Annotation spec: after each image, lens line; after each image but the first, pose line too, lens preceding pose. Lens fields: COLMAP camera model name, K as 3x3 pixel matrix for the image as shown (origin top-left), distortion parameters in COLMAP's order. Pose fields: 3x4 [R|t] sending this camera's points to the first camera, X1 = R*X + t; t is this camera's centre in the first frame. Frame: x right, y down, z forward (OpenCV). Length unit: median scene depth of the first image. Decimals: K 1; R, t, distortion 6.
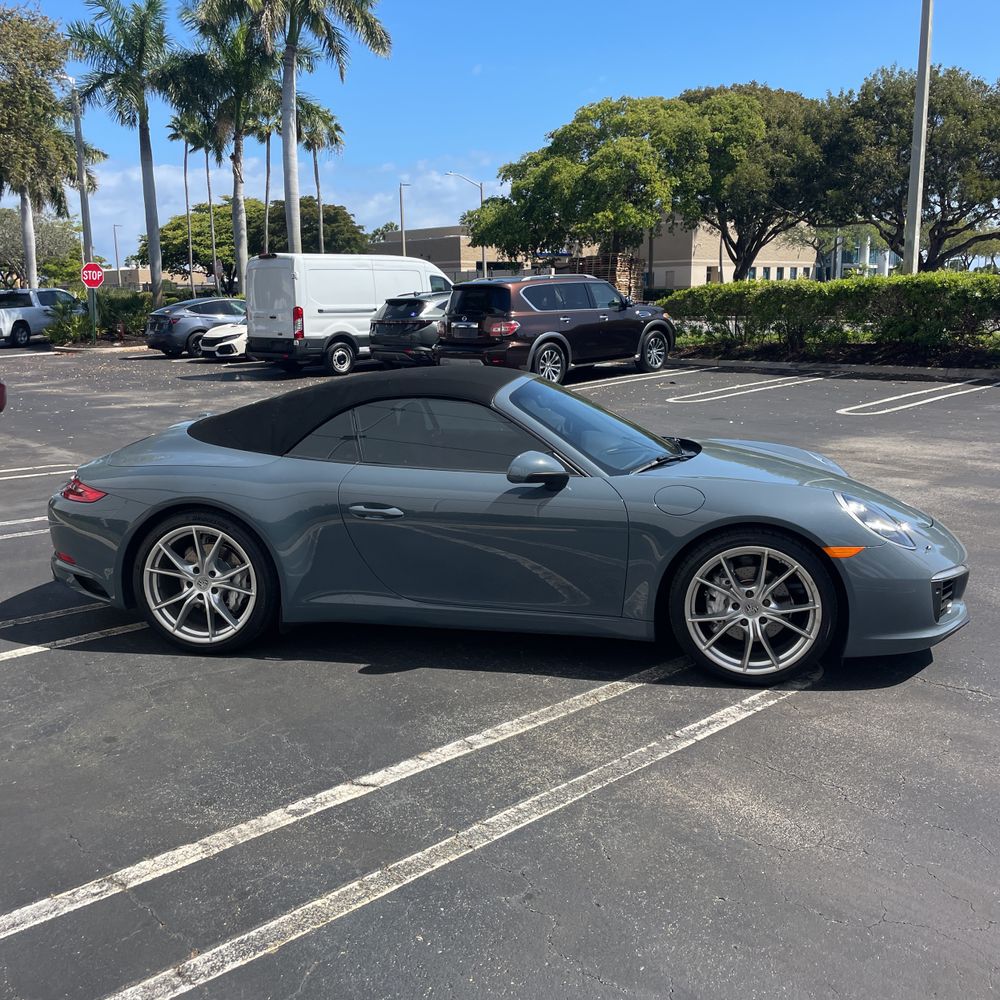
lens RADIAL K [[1004.0, 0, 497.4], [0, 1004.0, 500.8], [0, 0, 1]] dist [0.007561, 0.000000]
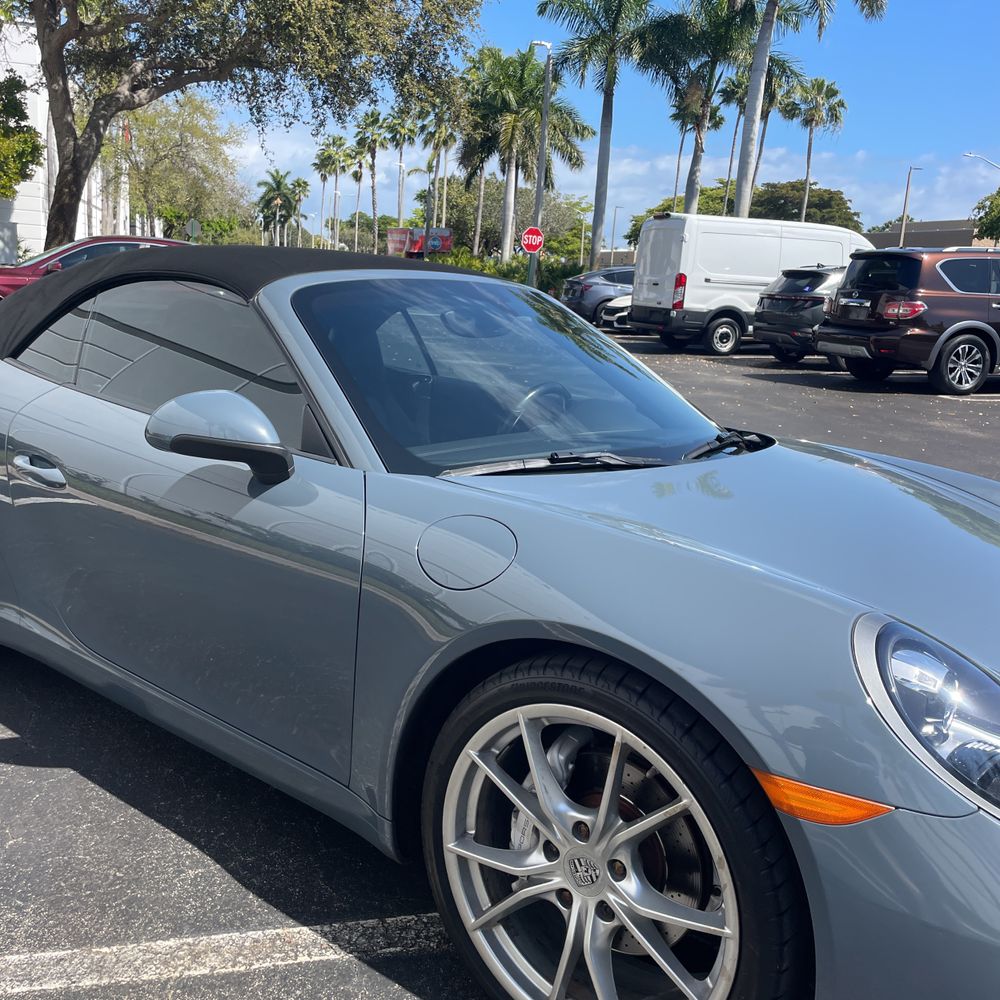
lens RADIAL K [[1004.0, 0, 498.7], [0, 1004.0, 501.3], [0, 0, 1]] dist [0.007561, 0.000000]
pose [[0.882167, 0.162707, -0.441936, 0.082642], [-0.159718, 0.986170, 0.044257, -0.008968], [0.443025, 0.031543, 0.895954, 0.145261]]
